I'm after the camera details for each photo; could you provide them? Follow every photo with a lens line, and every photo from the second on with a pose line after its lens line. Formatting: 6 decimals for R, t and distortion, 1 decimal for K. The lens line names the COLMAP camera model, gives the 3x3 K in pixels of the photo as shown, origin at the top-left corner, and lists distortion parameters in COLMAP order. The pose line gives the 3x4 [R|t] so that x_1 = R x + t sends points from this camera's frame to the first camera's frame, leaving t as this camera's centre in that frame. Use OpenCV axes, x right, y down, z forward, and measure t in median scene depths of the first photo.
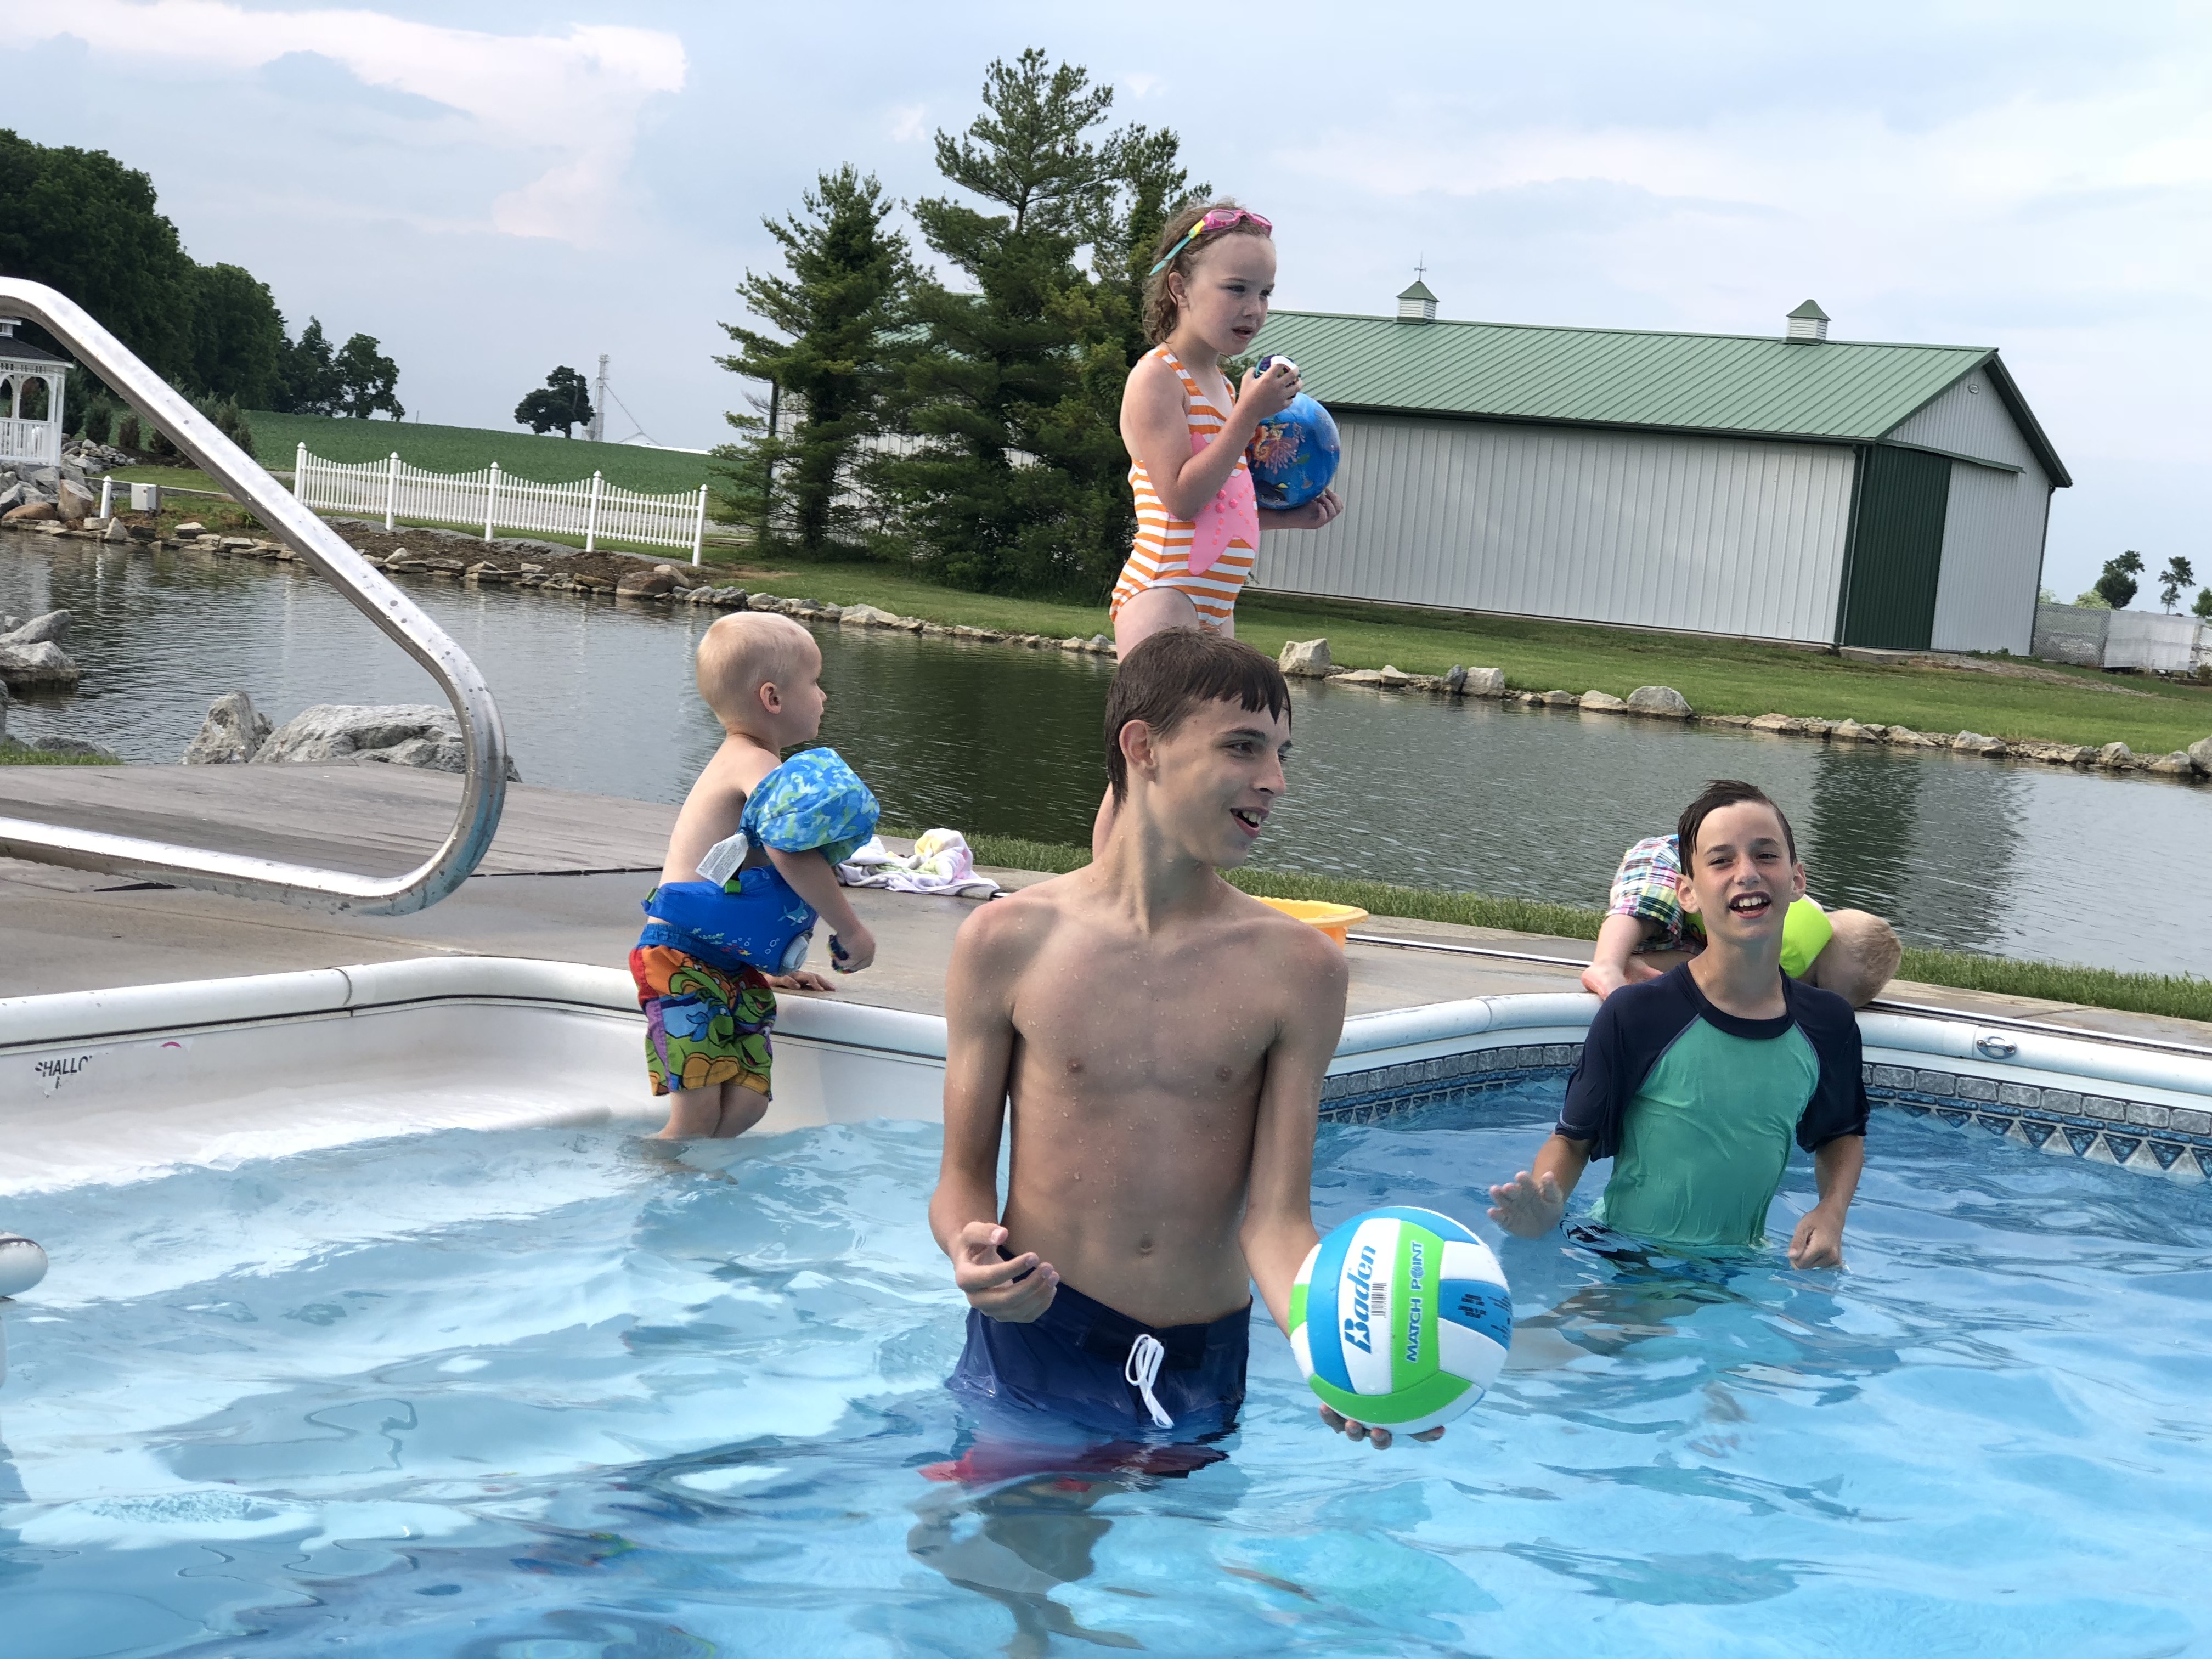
lens RADIAL K [[3706.6, 0, 1104.2], [0, 3706.6, 824.9], [0, 0, 1]] dist [0.078411, 0.000000]
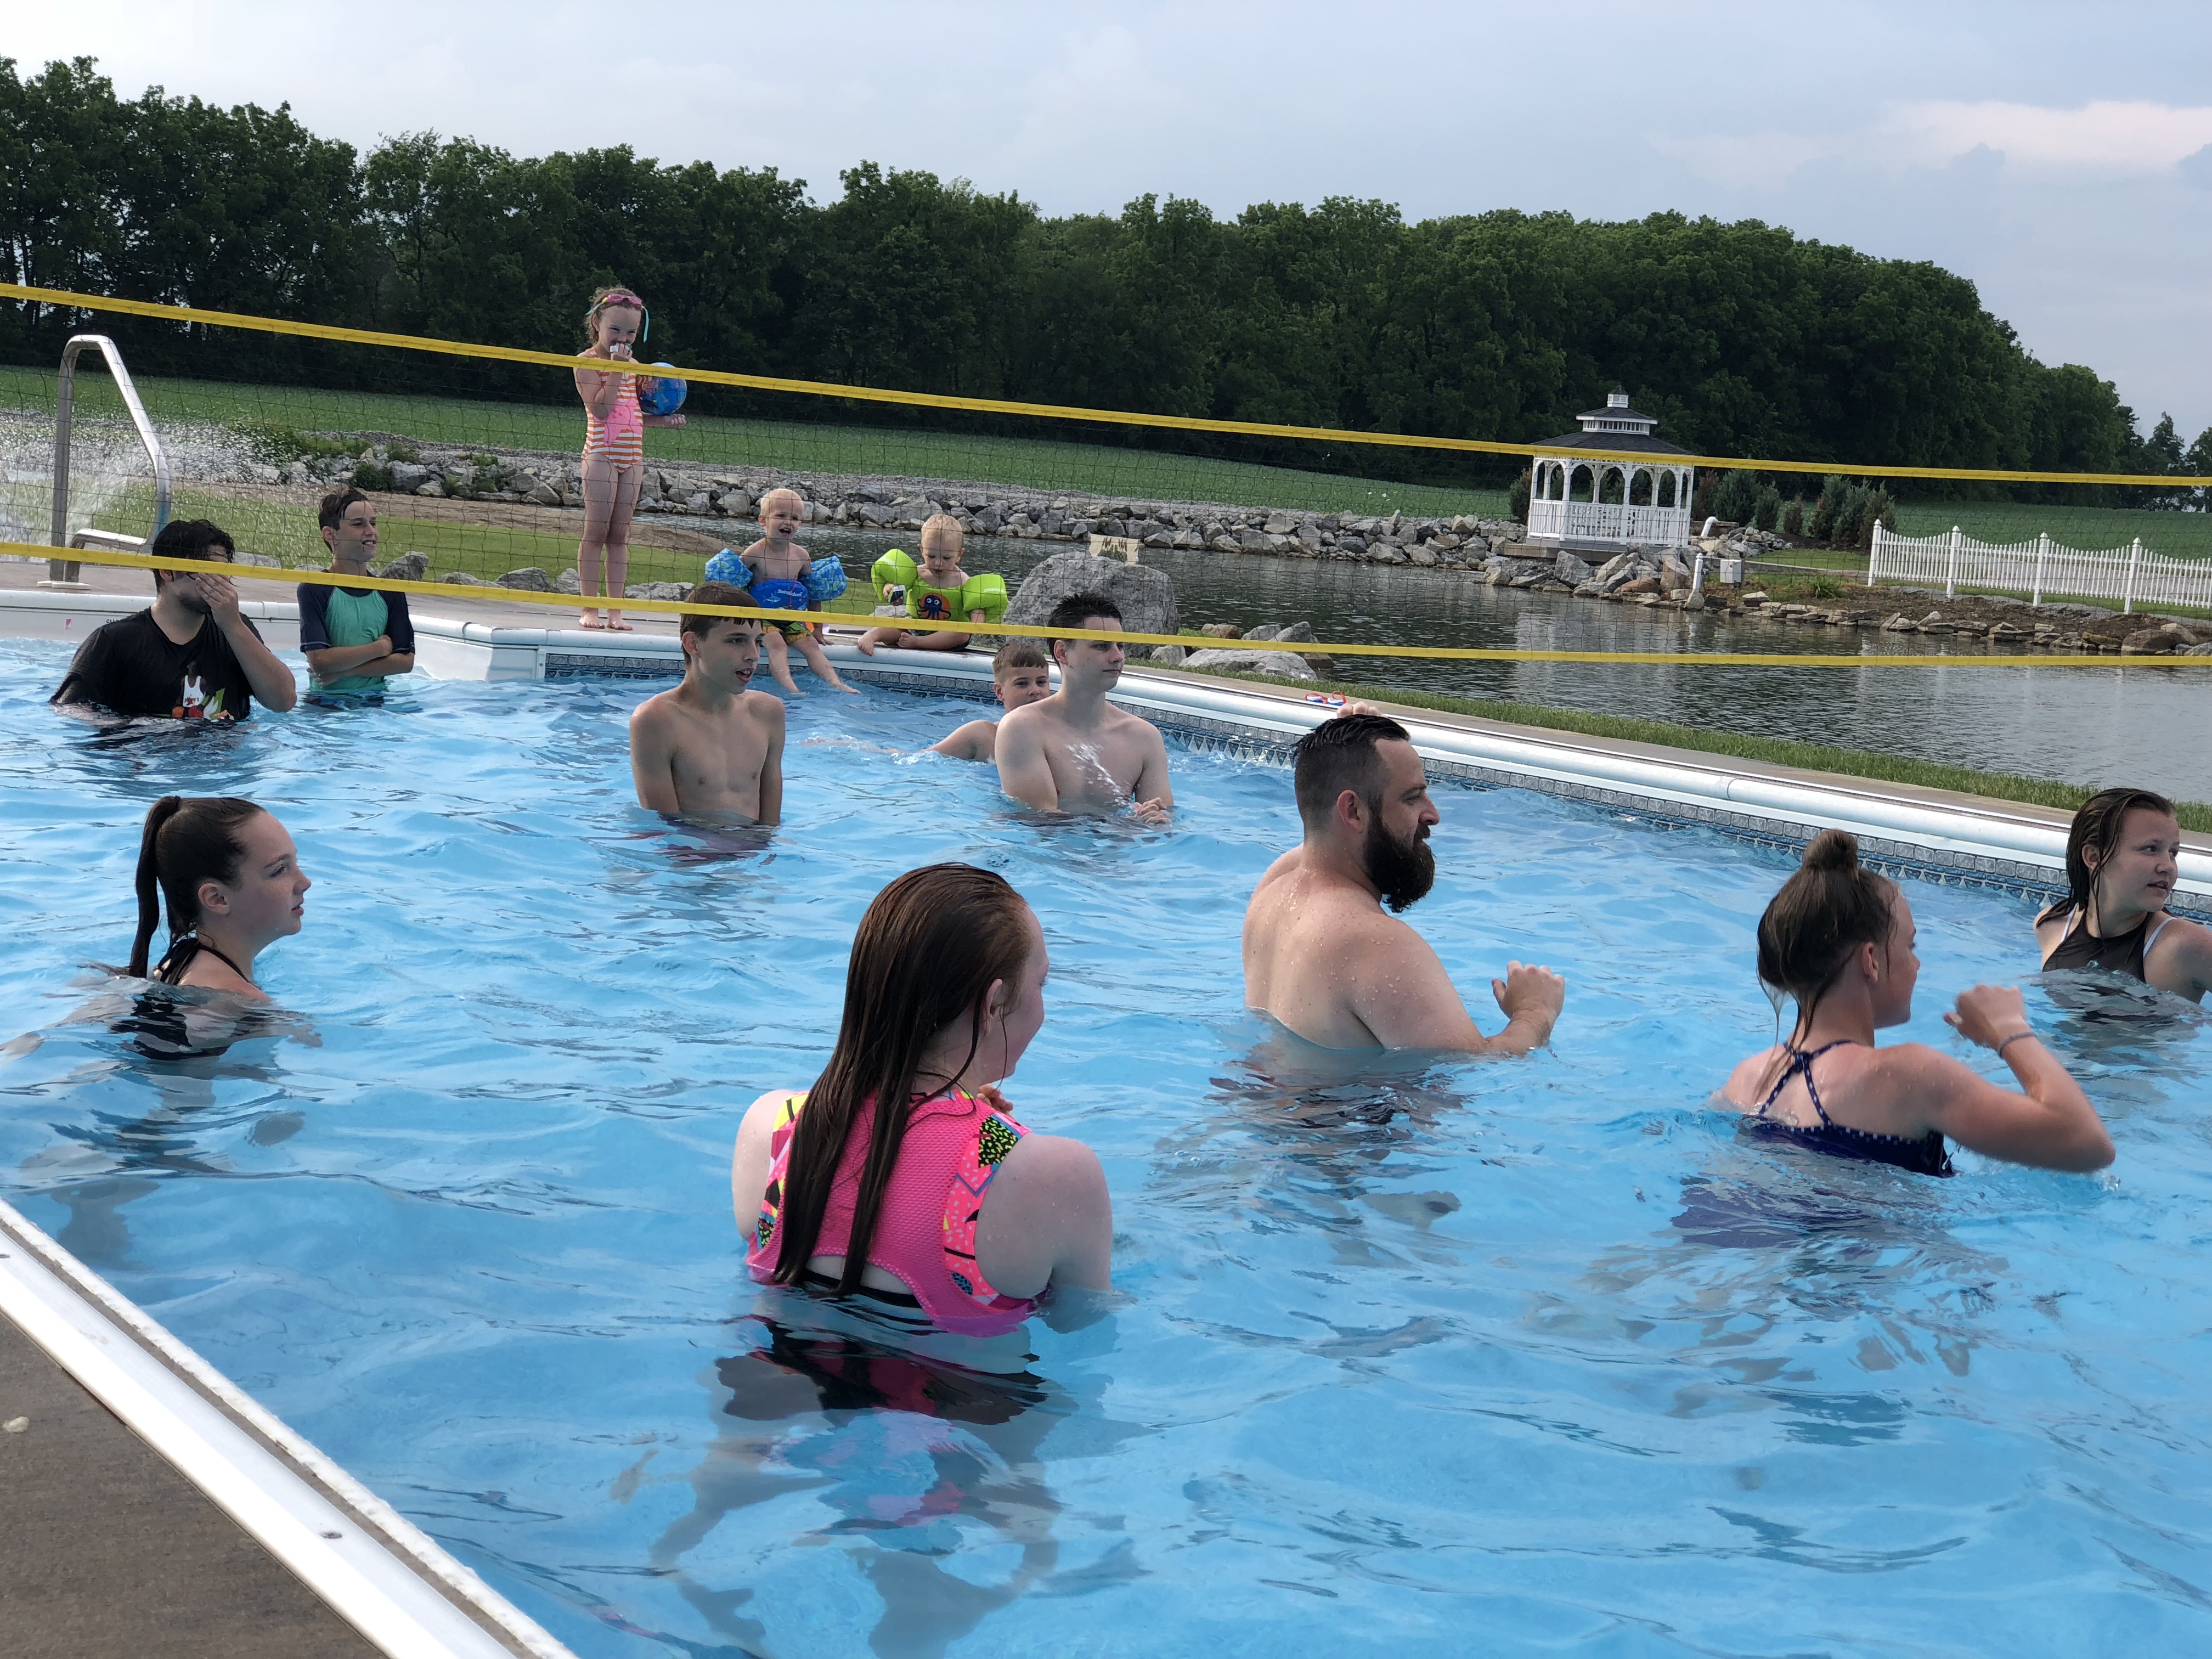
lens RADIAL K [[3706.6, 0, 1107.1], [0, 3706.6, 830.3], [0, 0, 1]] dist [0.078411, 0.000000]
pose [[0.879589, 0.018914, -0.475358, 0.100683], [-0.031304, 0.999345, -0.018161, 0.014749], [0.474703, 0.030855, 0.879605, -0.064199]]
